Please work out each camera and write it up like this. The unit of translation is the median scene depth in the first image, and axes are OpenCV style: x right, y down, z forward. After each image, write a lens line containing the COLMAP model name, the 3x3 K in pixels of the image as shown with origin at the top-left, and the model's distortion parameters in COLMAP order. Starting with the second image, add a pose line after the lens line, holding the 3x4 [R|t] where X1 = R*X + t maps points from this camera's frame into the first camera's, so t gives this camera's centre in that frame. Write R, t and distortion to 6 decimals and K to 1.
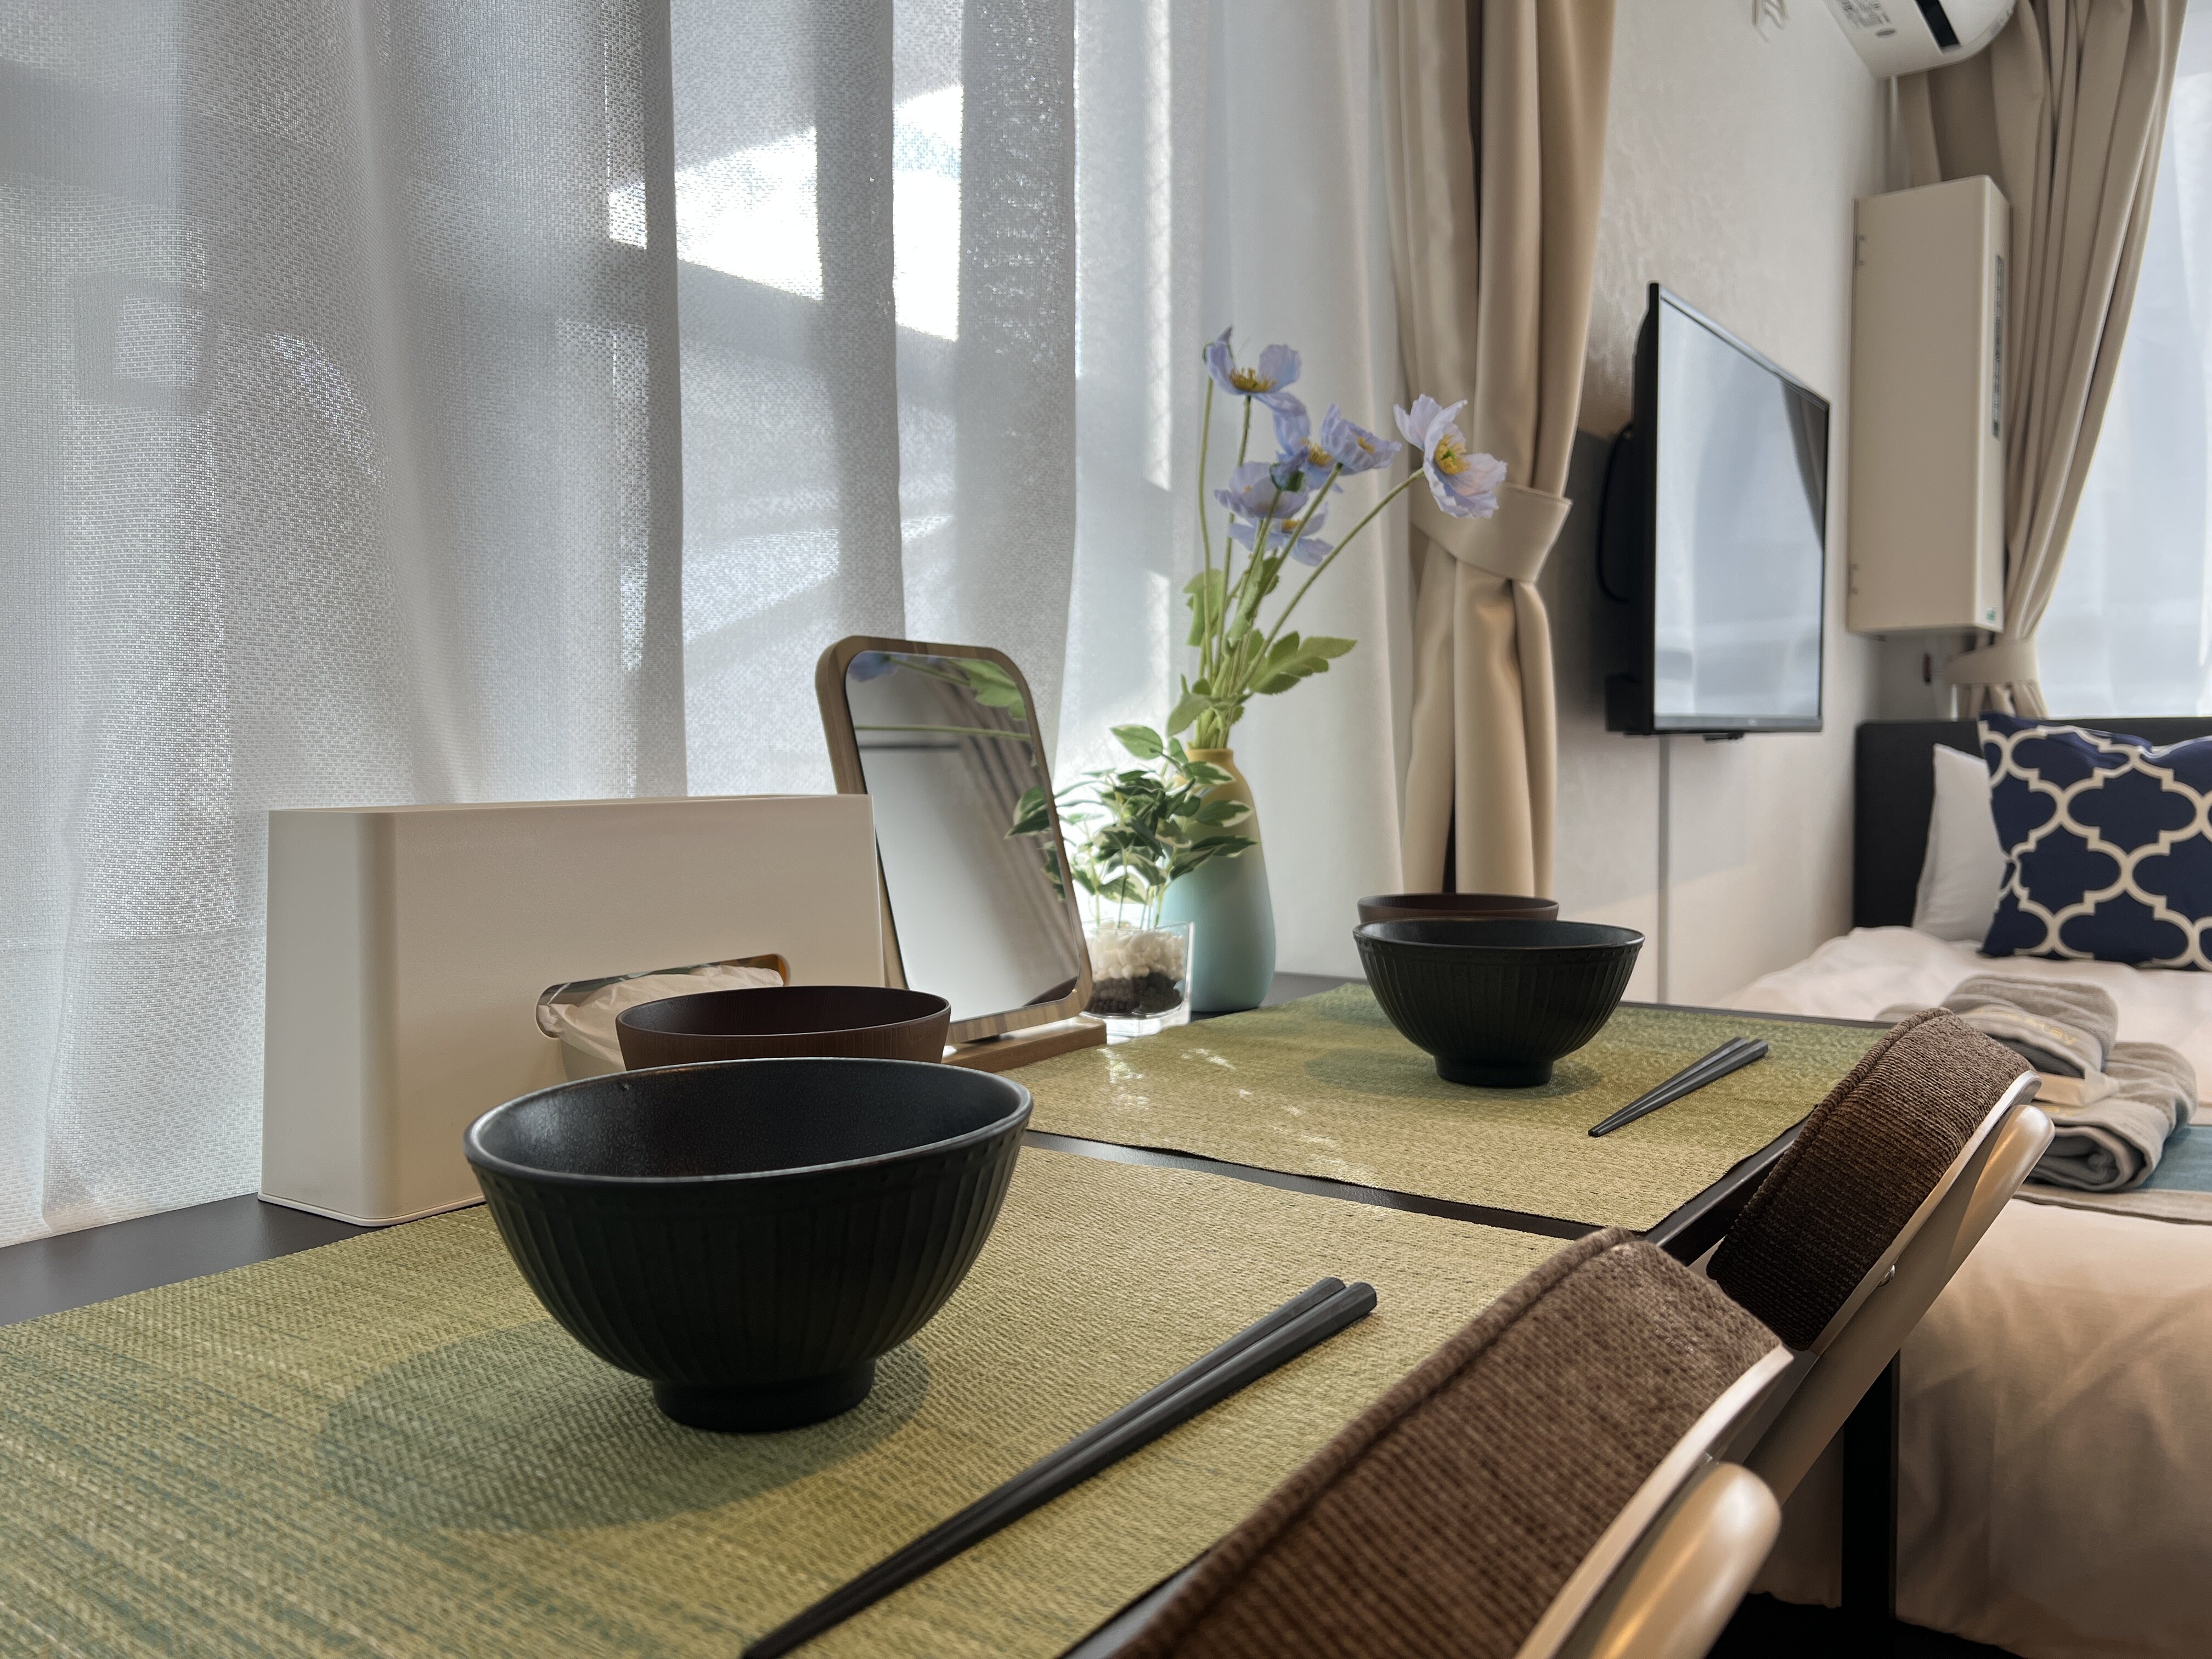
lens RADIAL K [[1674.7, 0, 1114.3], [0, 1674.7, 835.0], [0, 0, 1]] dist [0.093433, -0.108679]
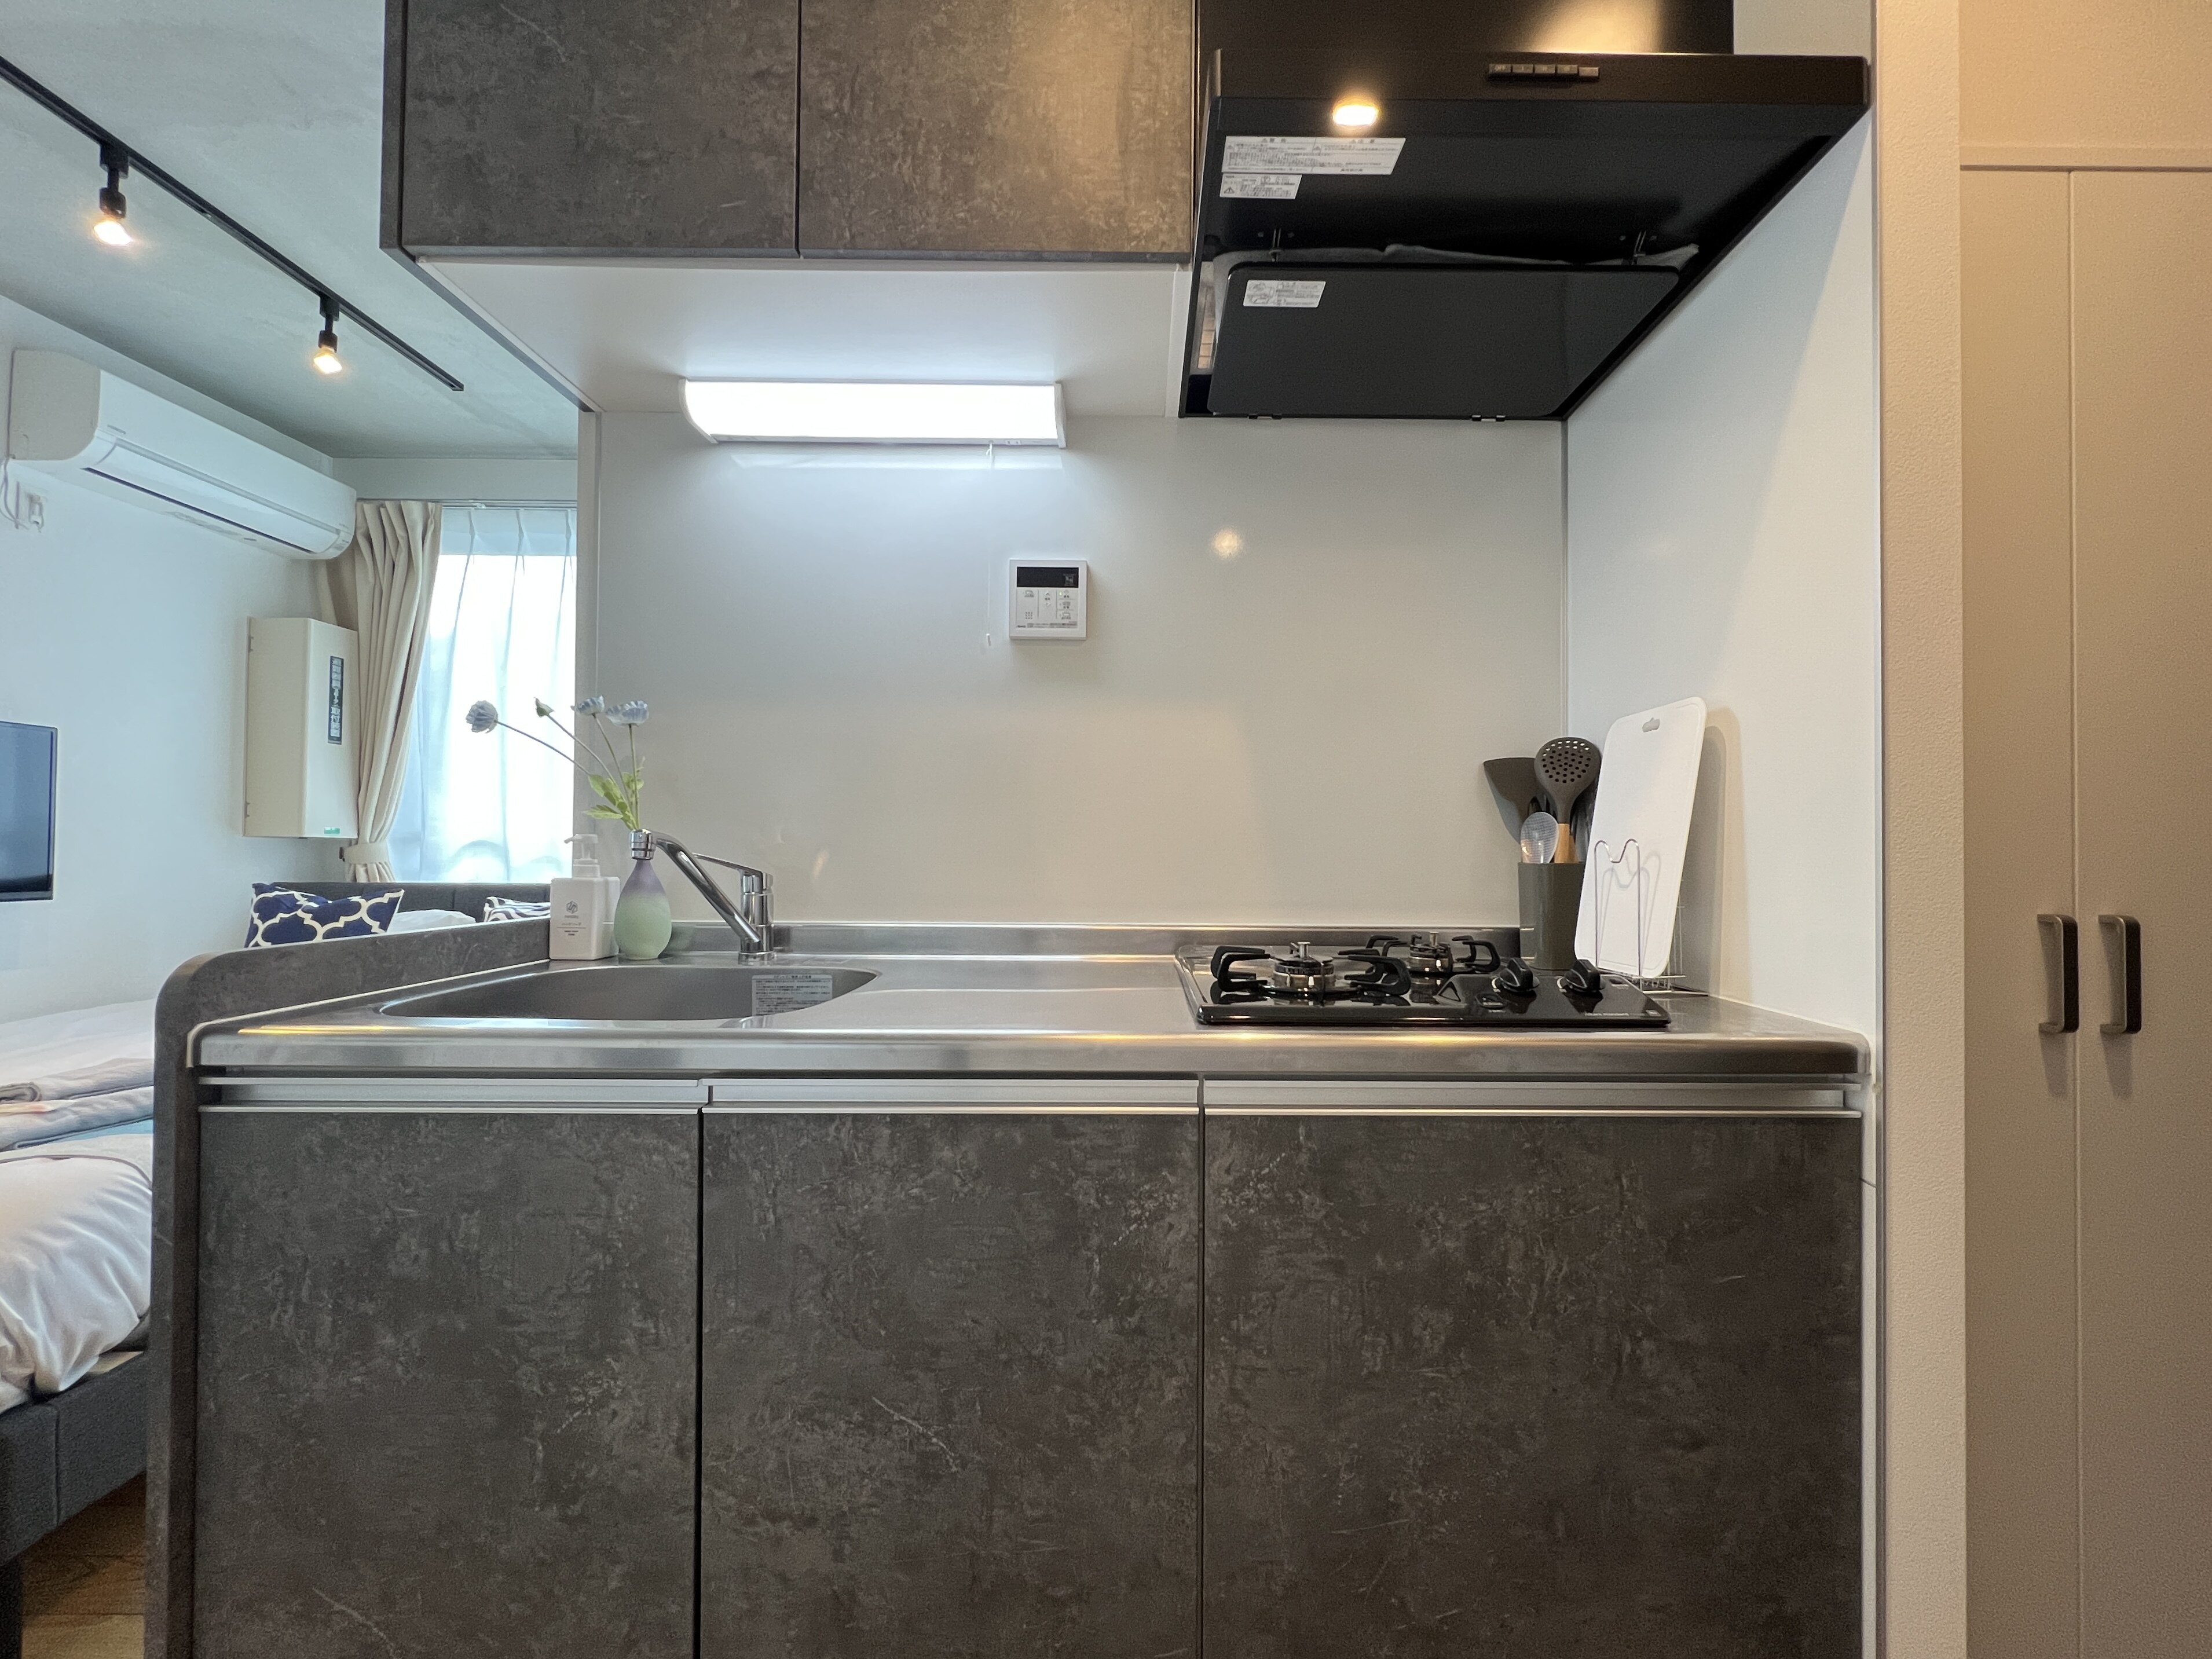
lens RADIAL K [[940.6, 0, 1143.1], [0, 940.6, 835.9], [0, 0, 1]] dist [-0.000410, -0.000264]
pose [[0.814810, 0.024691, 0.579202, 0.760278], [0.017137, 0.997630, -0.066637, -0.038589], [-0.579475, 0.064222, 0.812456, -0.528265]]
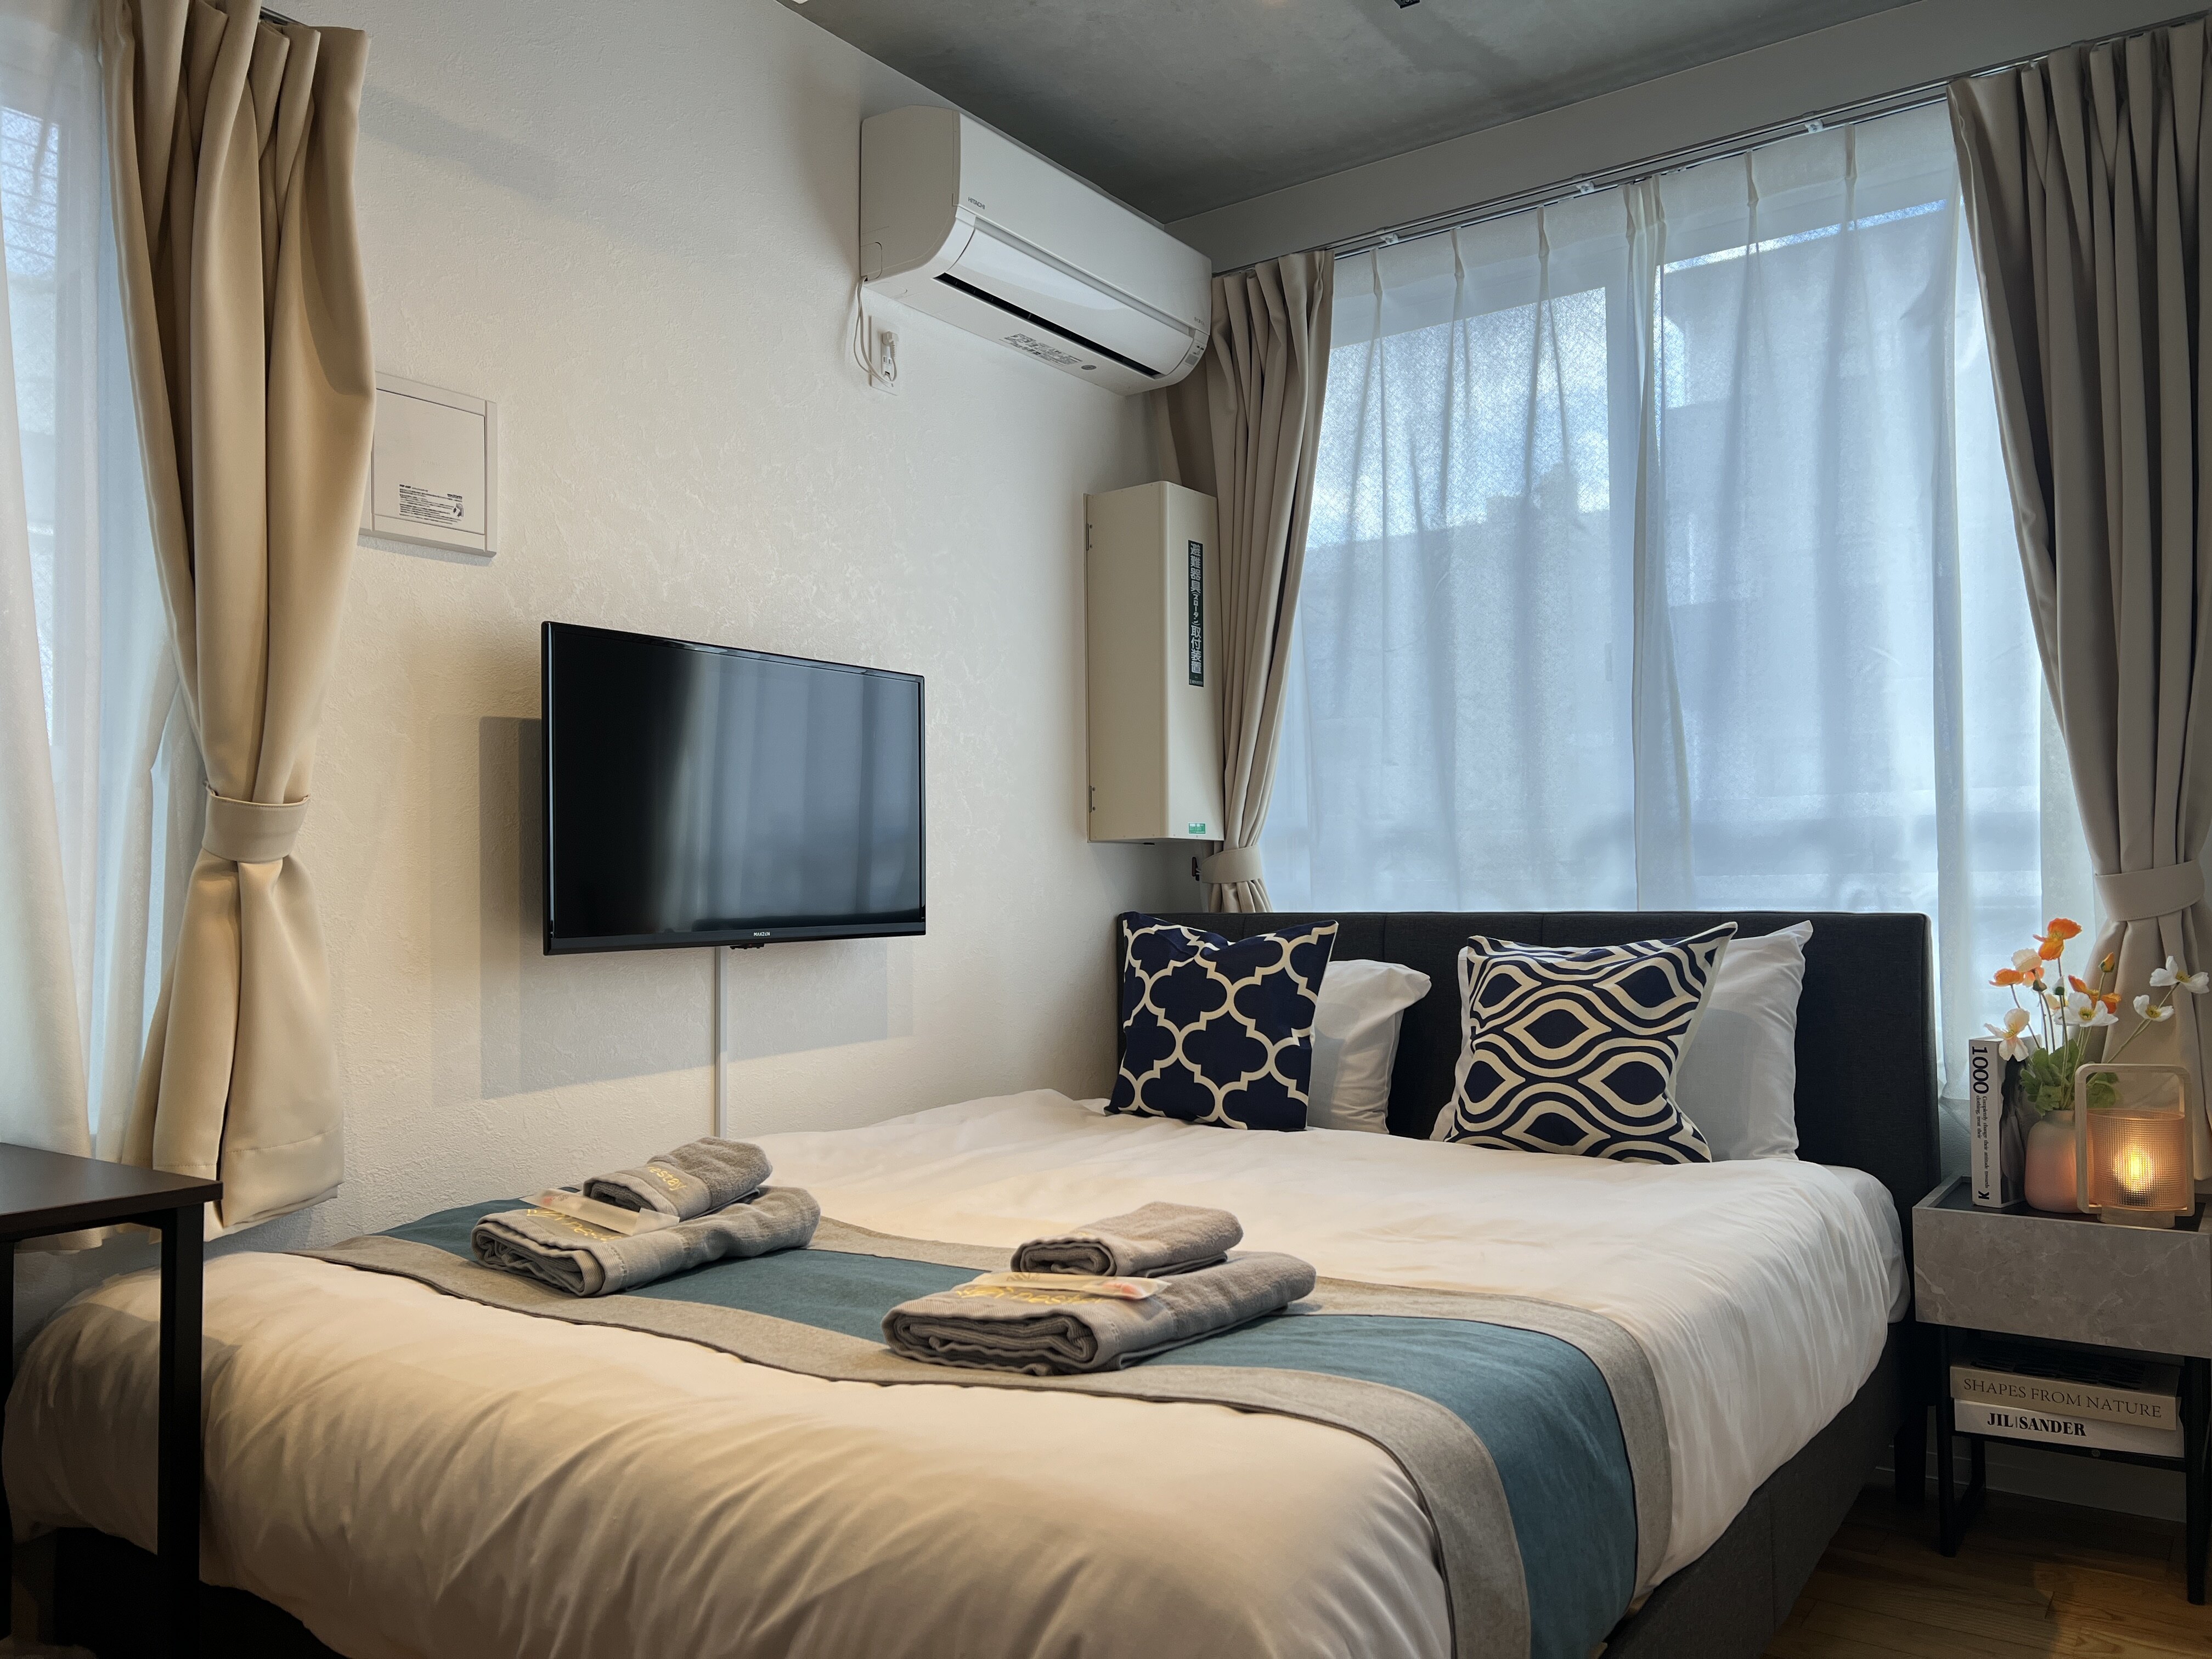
lens RADIAL K [[1665.7, 0, 1106.0], [0, 1665.7, 829.5], [0, 0, 1]] dist [0.119188, -0.187795]
pose [[0.999947, -0.005327, -0.008839, 0.535684], [0.004518, 0.996011, -0.089121, -0.025600], [0.009278, 0.089076, 0.995982, -0.220311]]
